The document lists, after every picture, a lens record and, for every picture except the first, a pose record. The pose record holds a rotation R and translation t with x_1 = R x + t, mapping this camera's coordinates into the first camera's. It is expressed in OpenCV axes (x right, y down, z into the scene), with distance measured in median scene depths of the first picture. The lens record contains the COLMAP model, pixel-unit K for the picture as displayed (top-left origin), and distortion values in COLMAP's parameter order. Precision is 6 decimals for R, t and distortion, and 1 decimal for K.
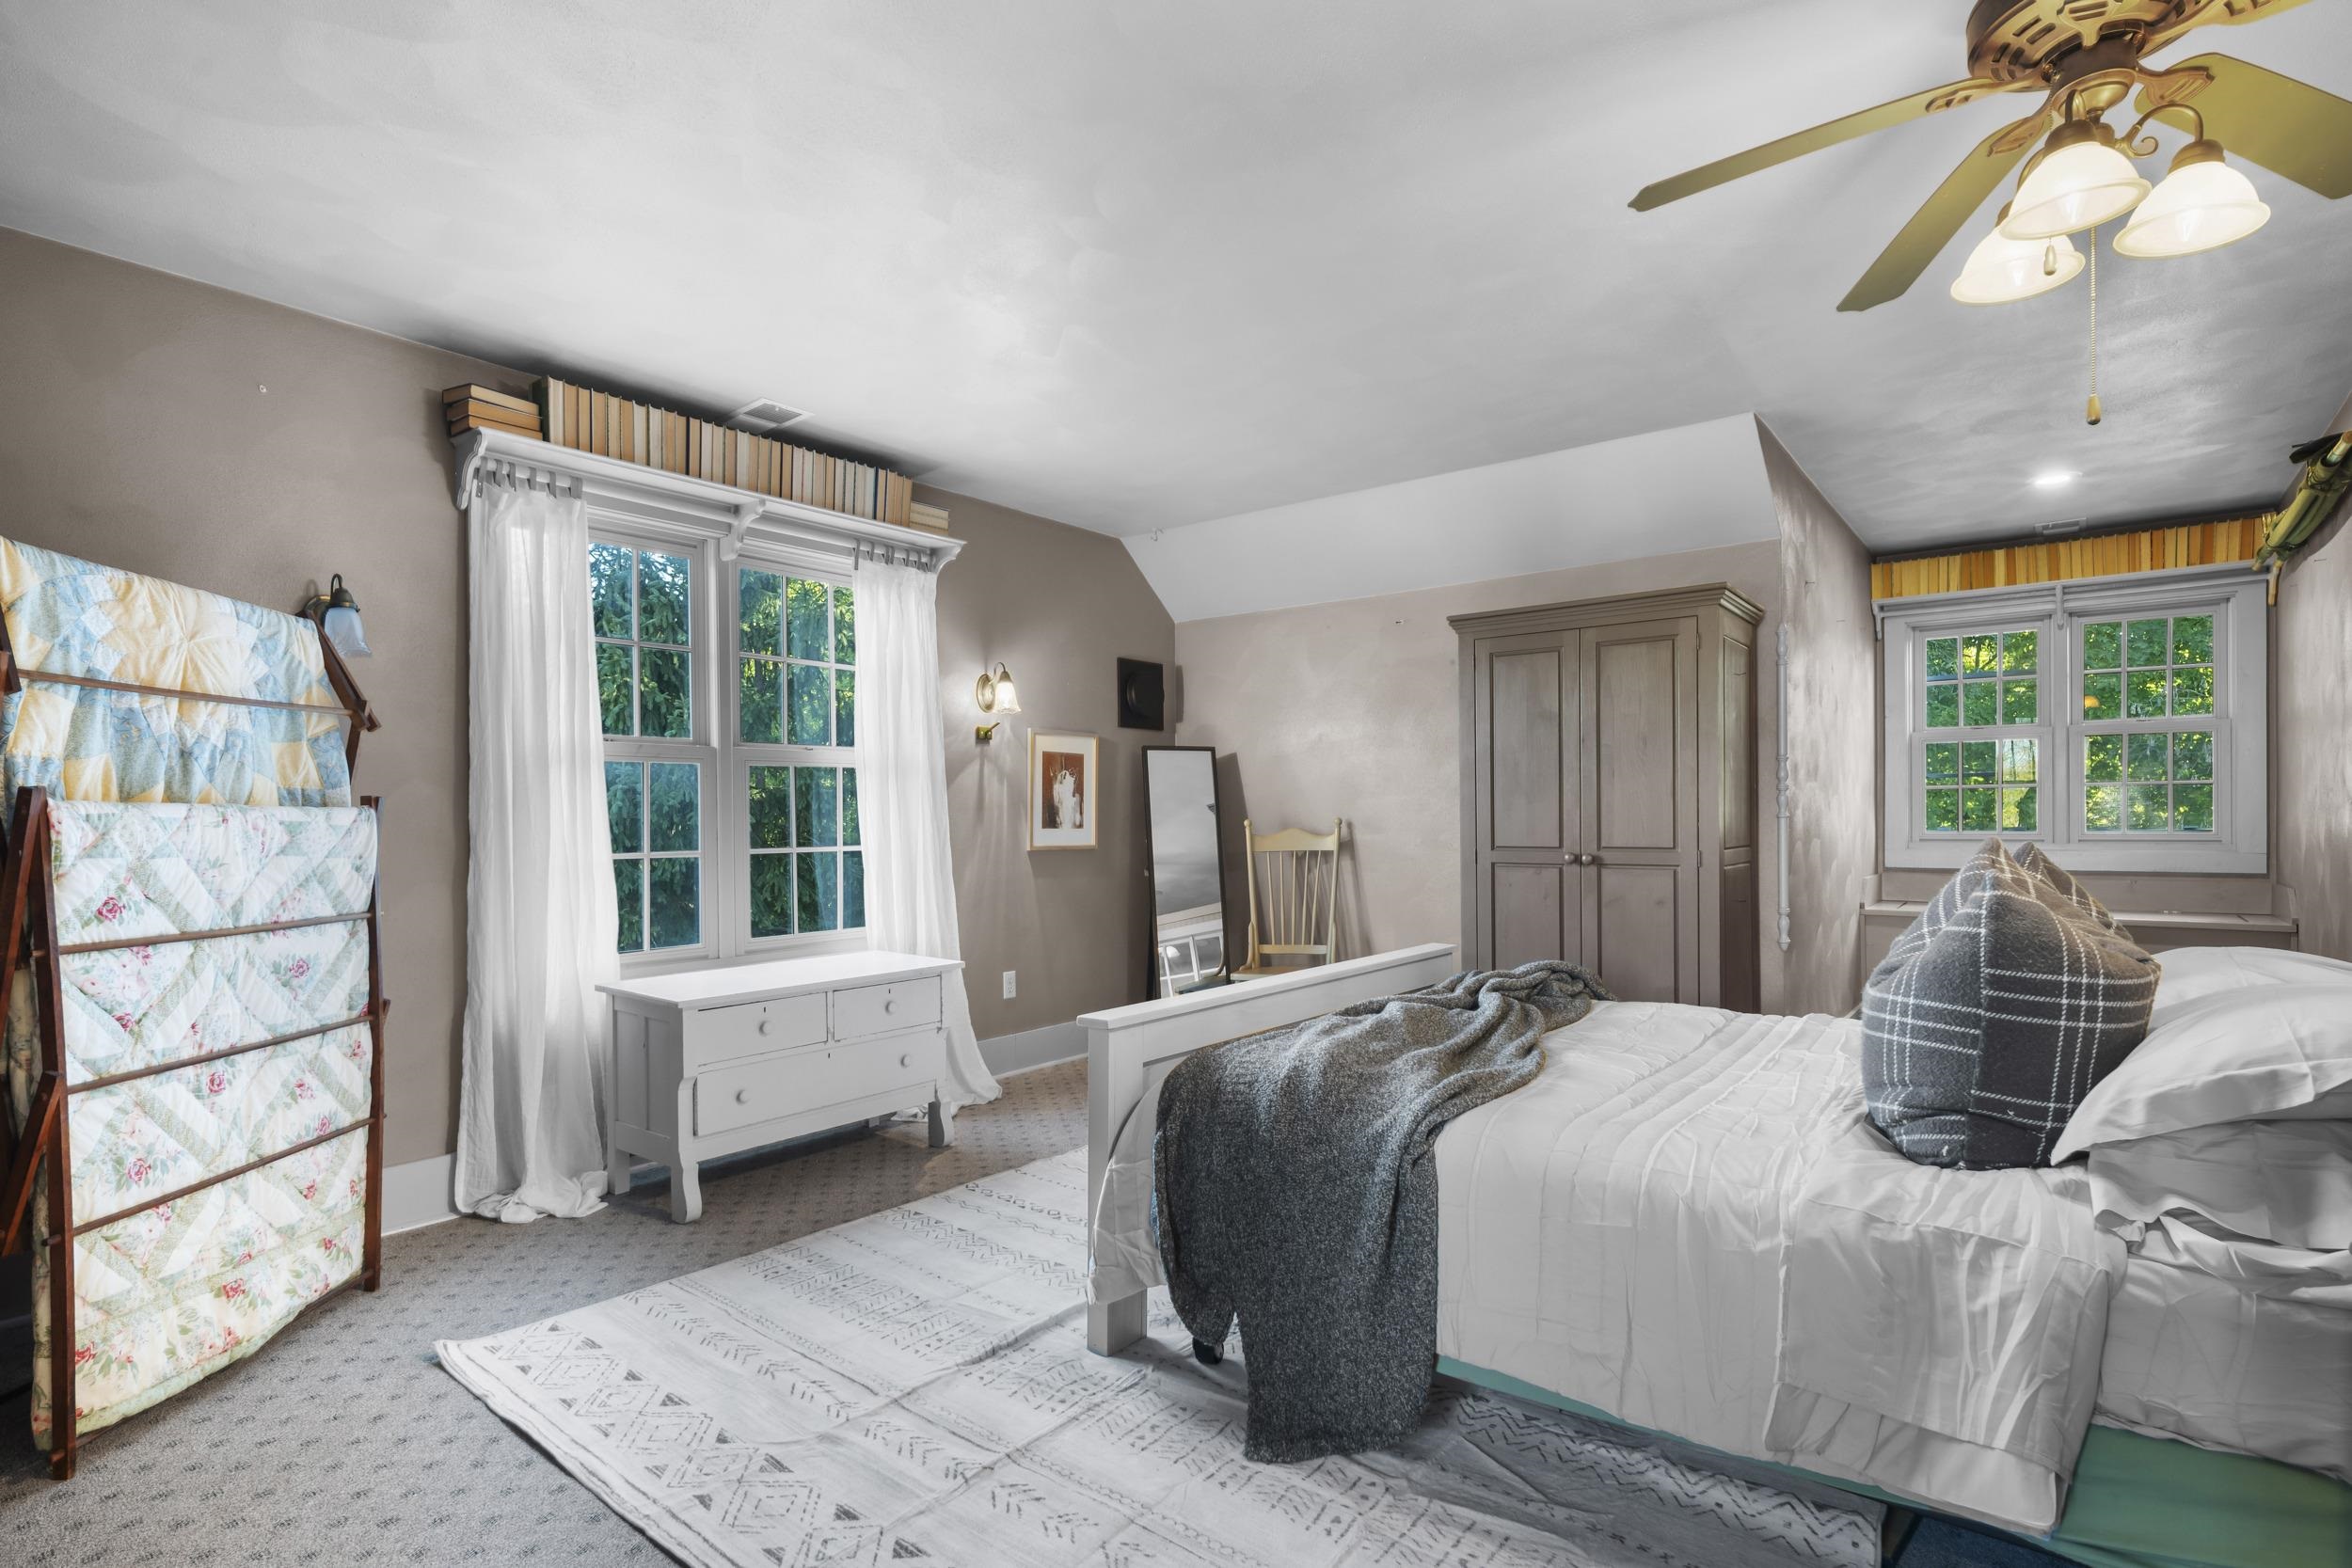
lens RADIAL K [[1133.8, 0, 1166.7], [0, 1133.8, 817.2], [0, 0, 1]] dist [0.001398, -0.006103]
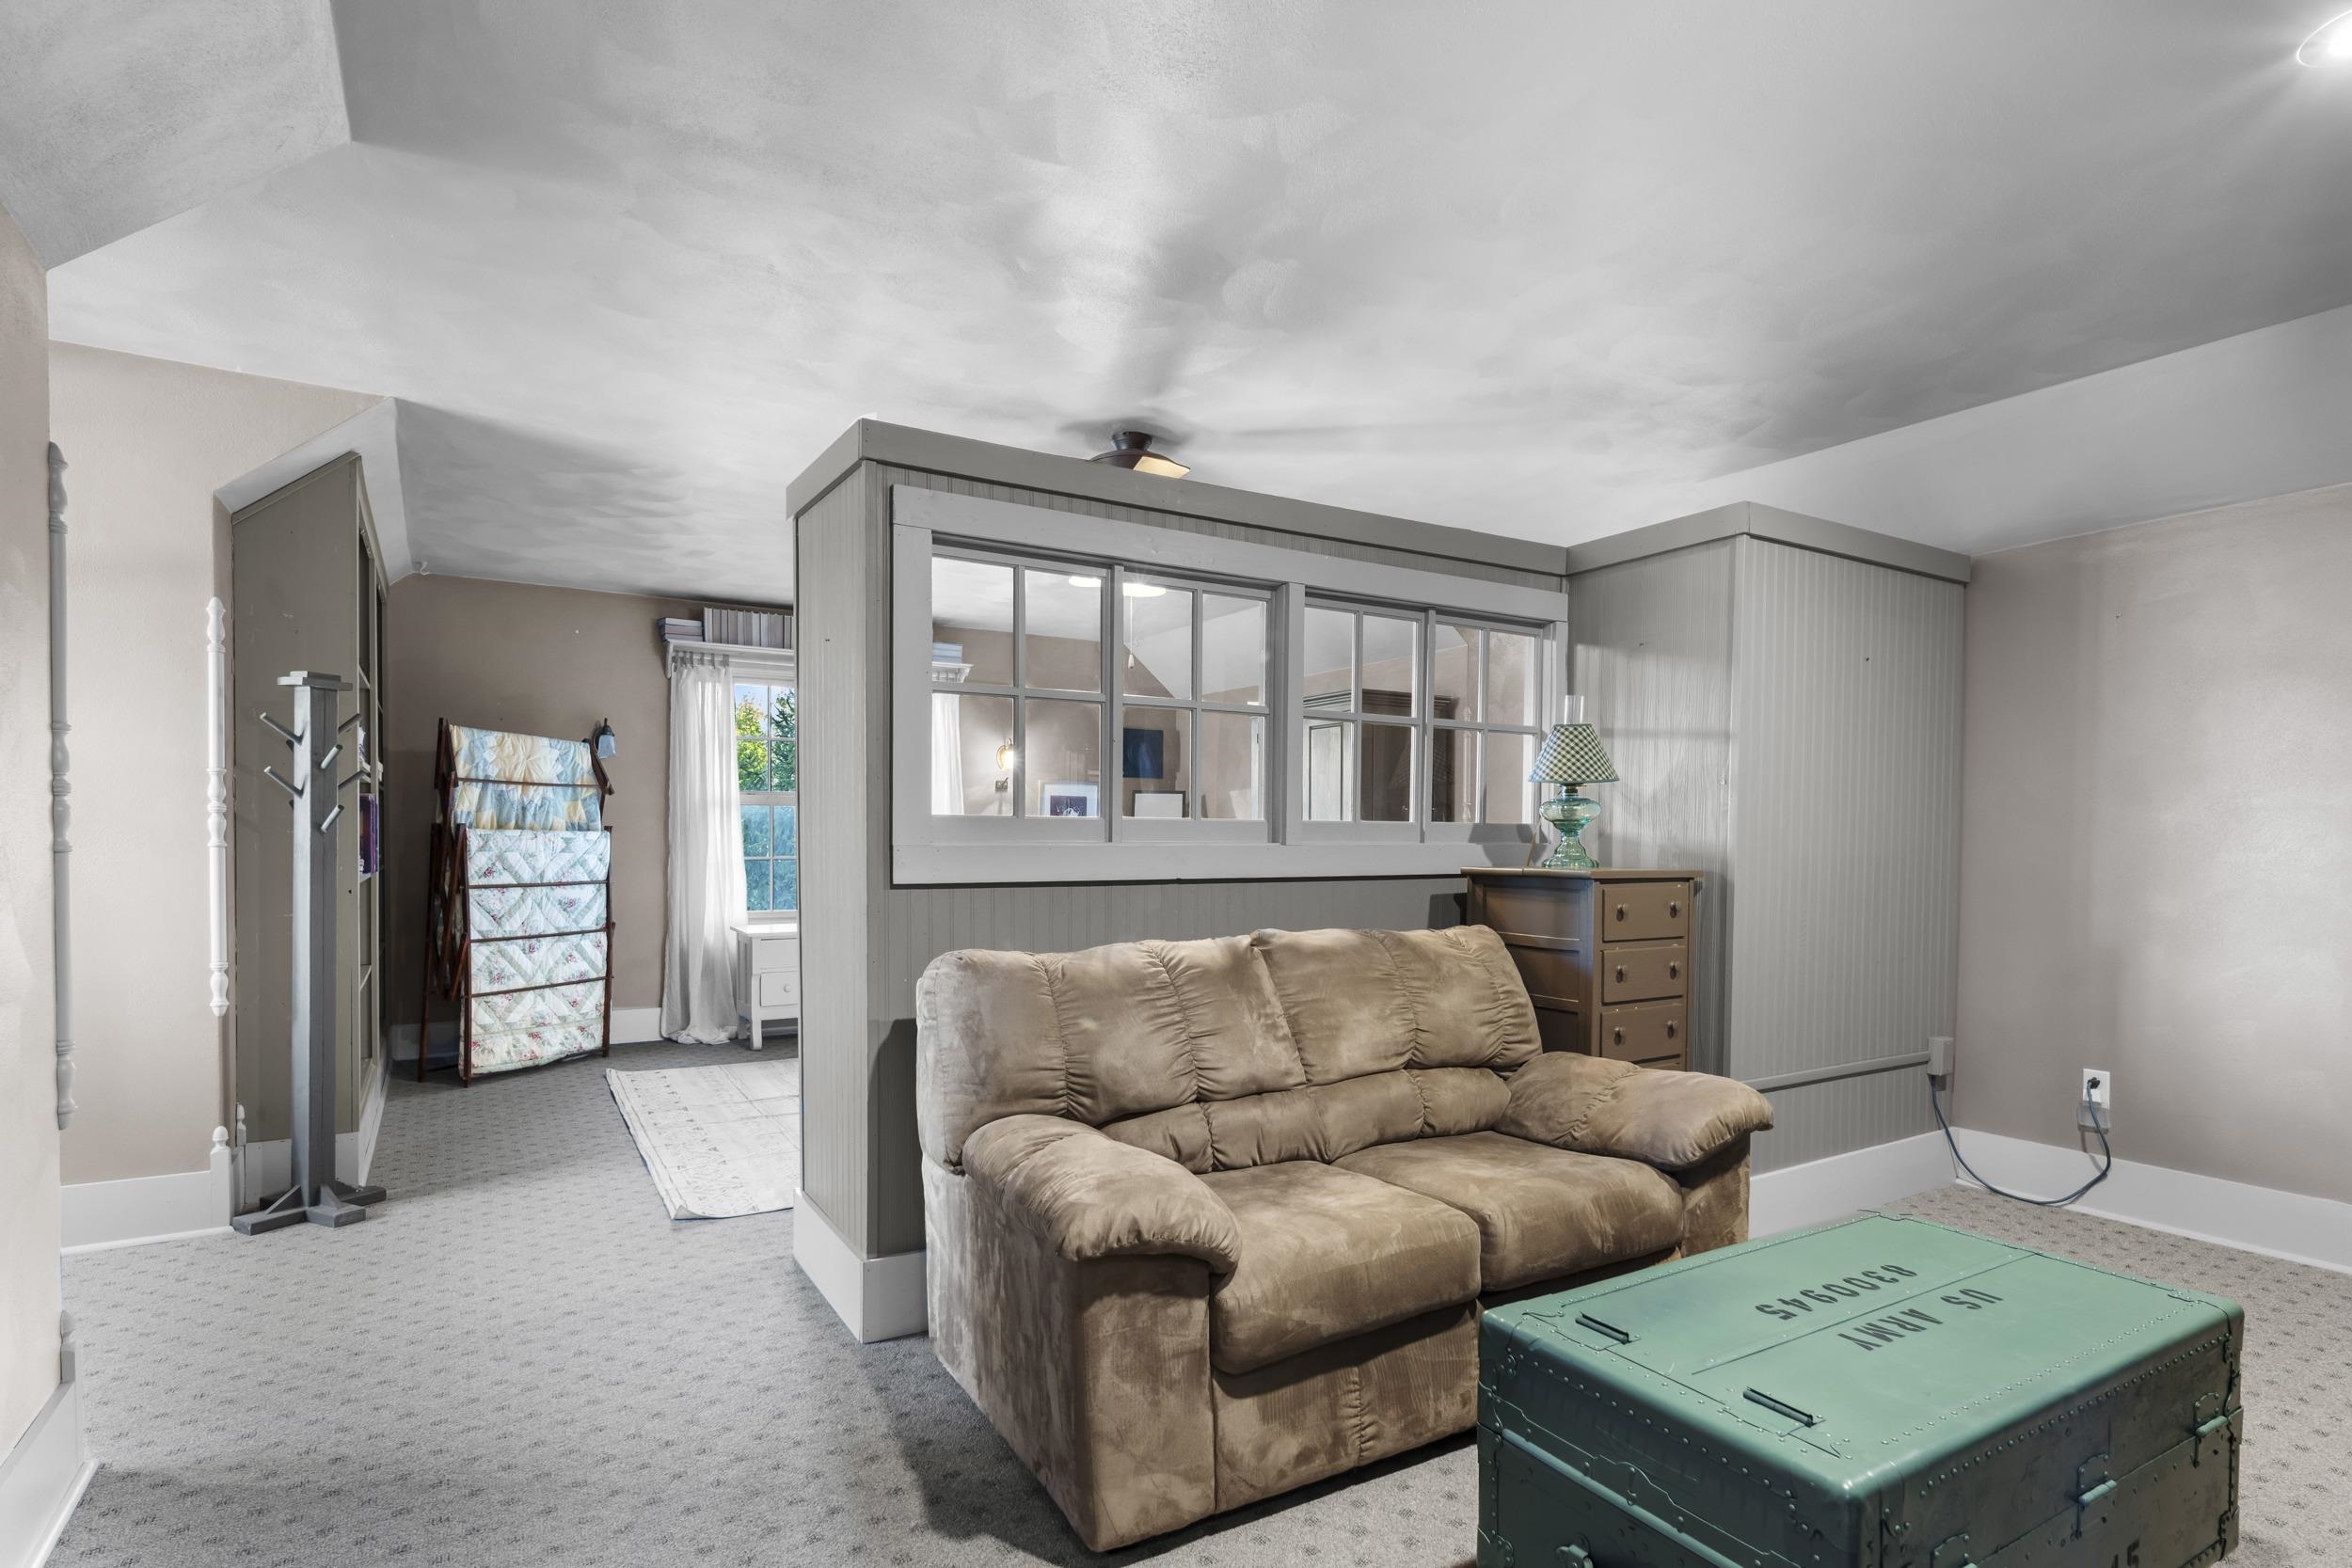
lens RADIAL K [[1155.2, 0, 1179.1], [0, 1155.2, 854.0], [0, 0, 1]] dist [0.001179, -0.000204]
pose [[0.937726, 0.019066, -0.346853, 1.164195], [-0.014081, 0.999758, 0.016885, -0.019644], [0.347092, -0.010949, 0.937767, -0.731279]]
